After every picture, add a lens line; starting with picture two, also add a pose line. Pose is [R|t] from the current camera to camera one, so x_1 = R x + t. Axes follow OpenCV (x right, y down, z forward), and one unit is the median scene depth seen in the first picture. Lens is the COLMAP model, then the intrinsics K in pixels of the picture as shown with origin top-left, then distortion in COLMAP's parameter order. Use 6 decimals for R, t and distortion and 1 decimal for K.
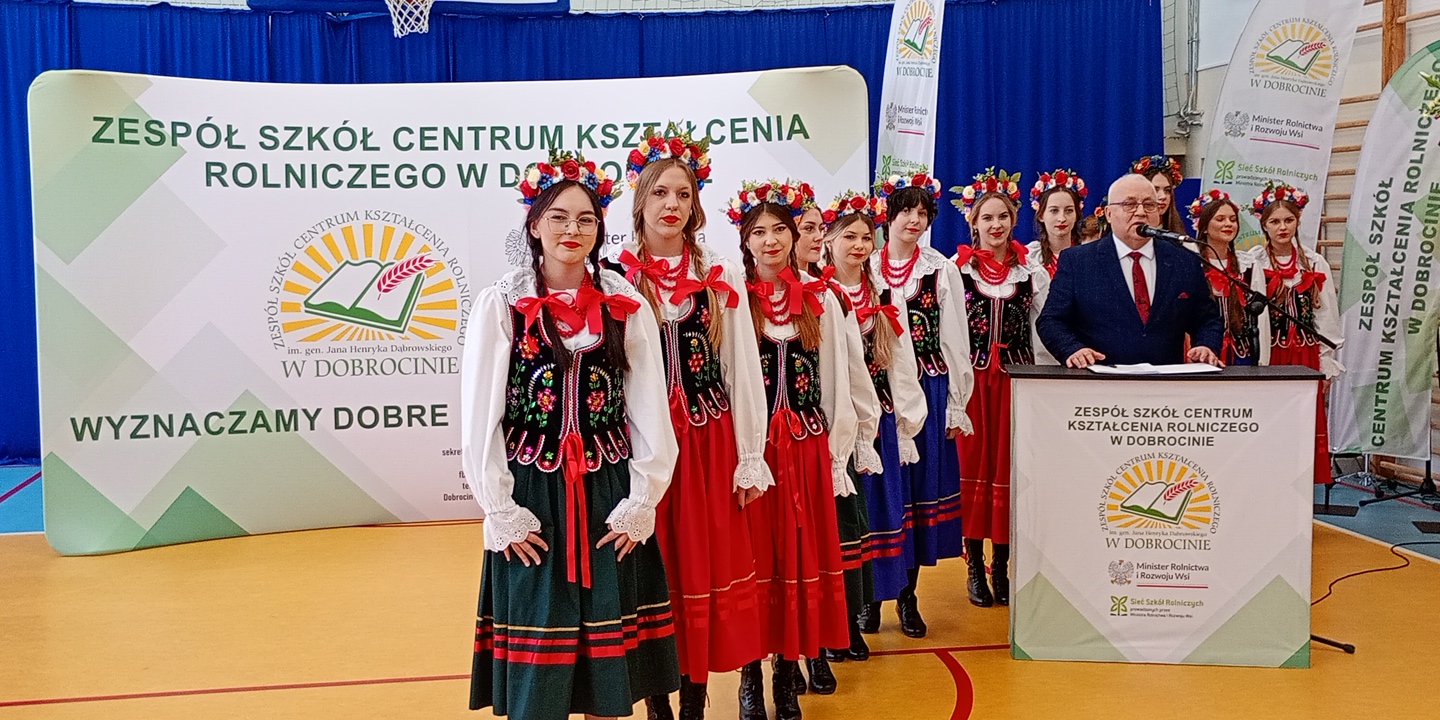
lens RADIAL K [[1594.4, 0, 708.1], [0, 1594.4, 348.0], [0, 0, 1]] dist [0.077222, -0.236578]
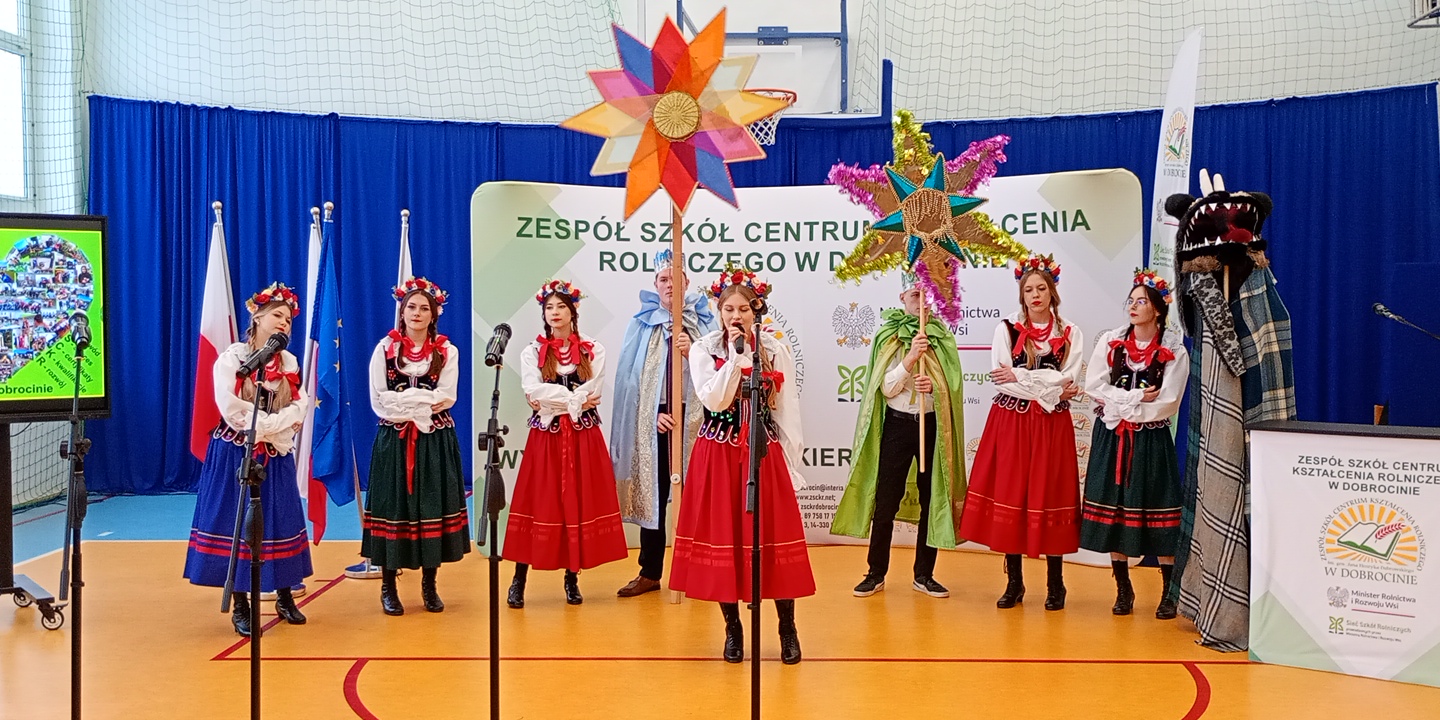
lens RADIAL K [[1478.1, 0, 723.5], [0, 1478.1, 376.7], [0, 0, 1]] dist [0.068280, -0.091205]
pose [[0.978367, 0.015595, -0.206290, 0.025569], [-0.020988, 0.999492, -0.023983, 0.008883], [0.205812, 0.027794, 0.978197, -0.122307]]
